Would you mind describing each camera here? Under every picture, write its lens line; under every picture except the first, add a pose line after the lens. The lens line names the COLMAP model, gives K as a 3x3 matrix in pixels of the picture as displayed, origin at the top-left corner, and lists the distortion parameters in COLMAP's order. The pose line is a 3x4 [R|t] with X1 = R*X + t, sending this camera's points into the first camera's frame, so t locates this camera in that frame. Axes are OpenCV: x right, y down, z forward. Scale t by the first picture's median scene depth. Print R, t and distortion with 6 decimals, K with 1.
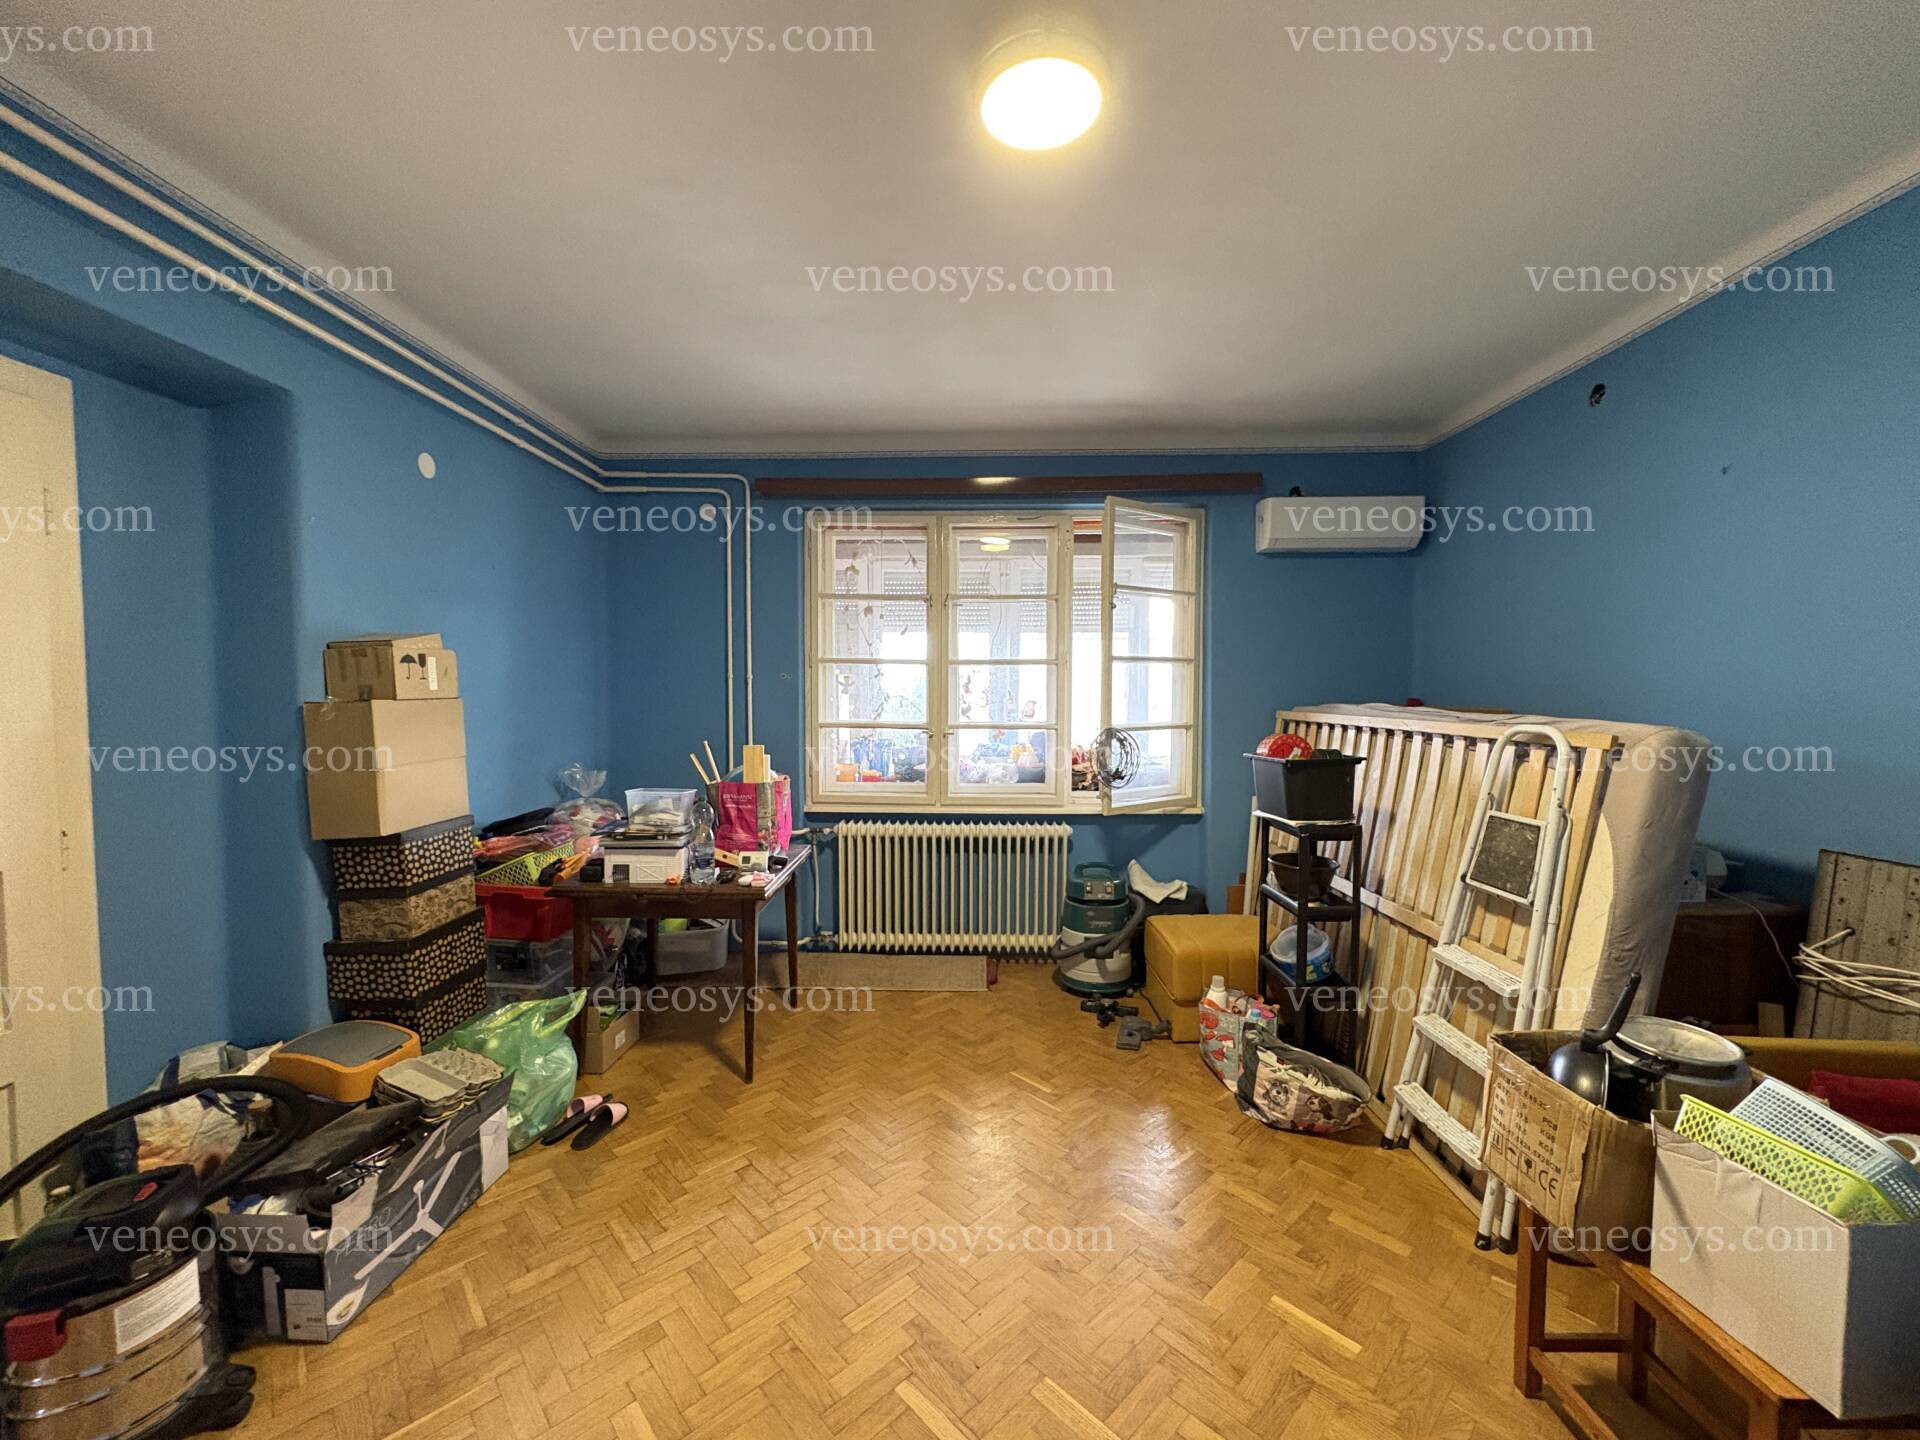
lens RADIAL K [[761.7, 0, 960.0], [0, 761.7, 720.0], [0, 0, 1]] dist [-0.000182, 0.000308]
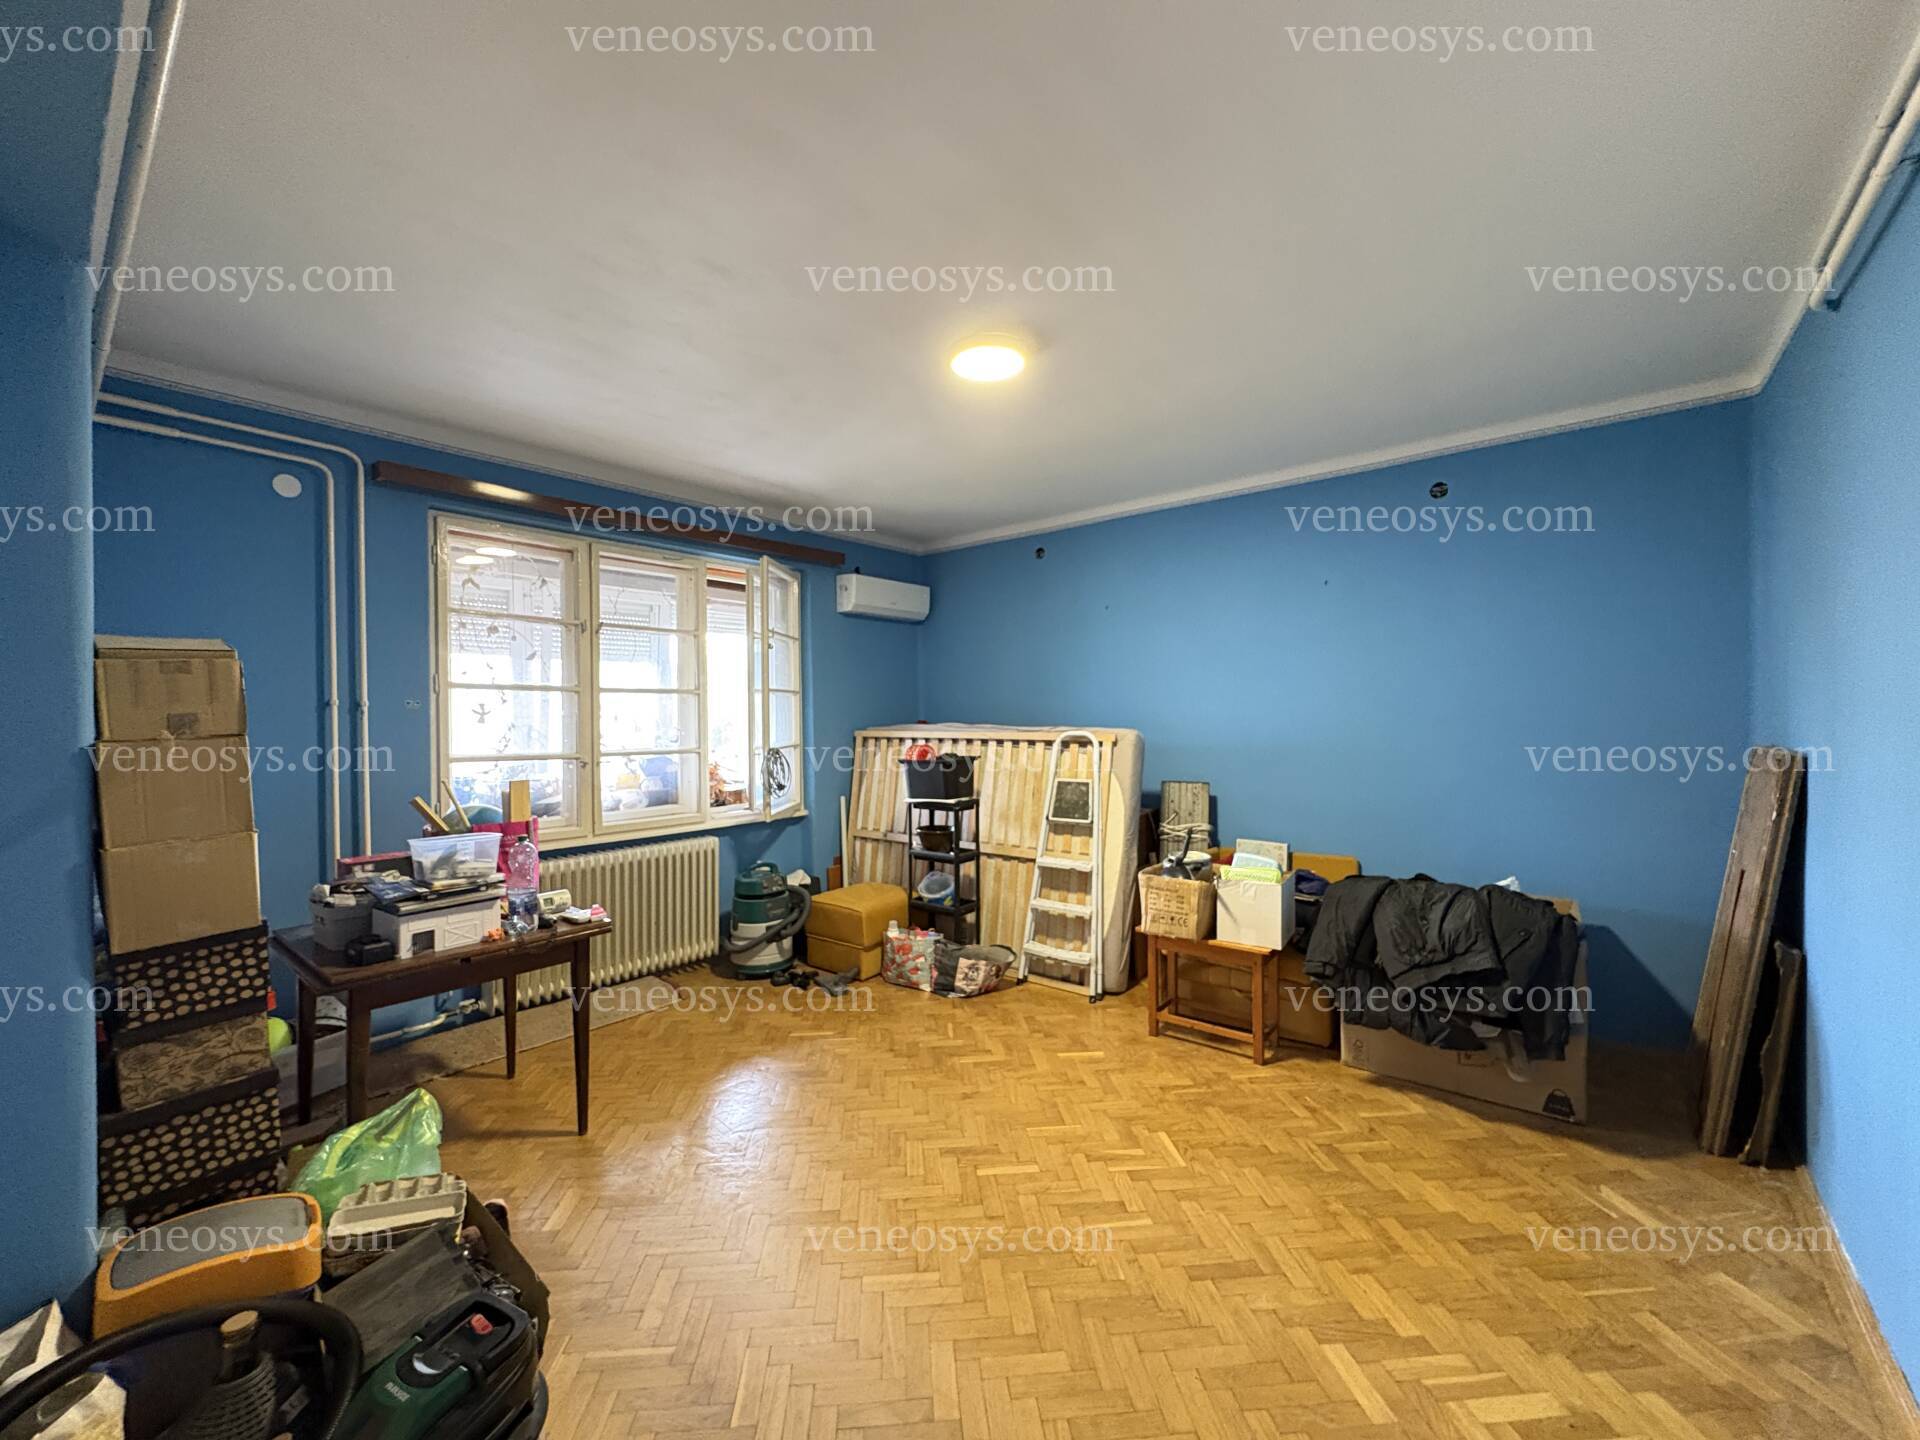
lens RADIAL K [[761.7, 0, 960.0], [0, 761.7, 720.0], [0, 0, 1]] dist [-0.000182, 0.000308]
pose [[0.621509, -0.011607, 0.783321, -0.719879], [0.041504, 0.998974, -0.018127, 0.000617], [-0.782307, 0.043777, 0.621353, 0.026936]]
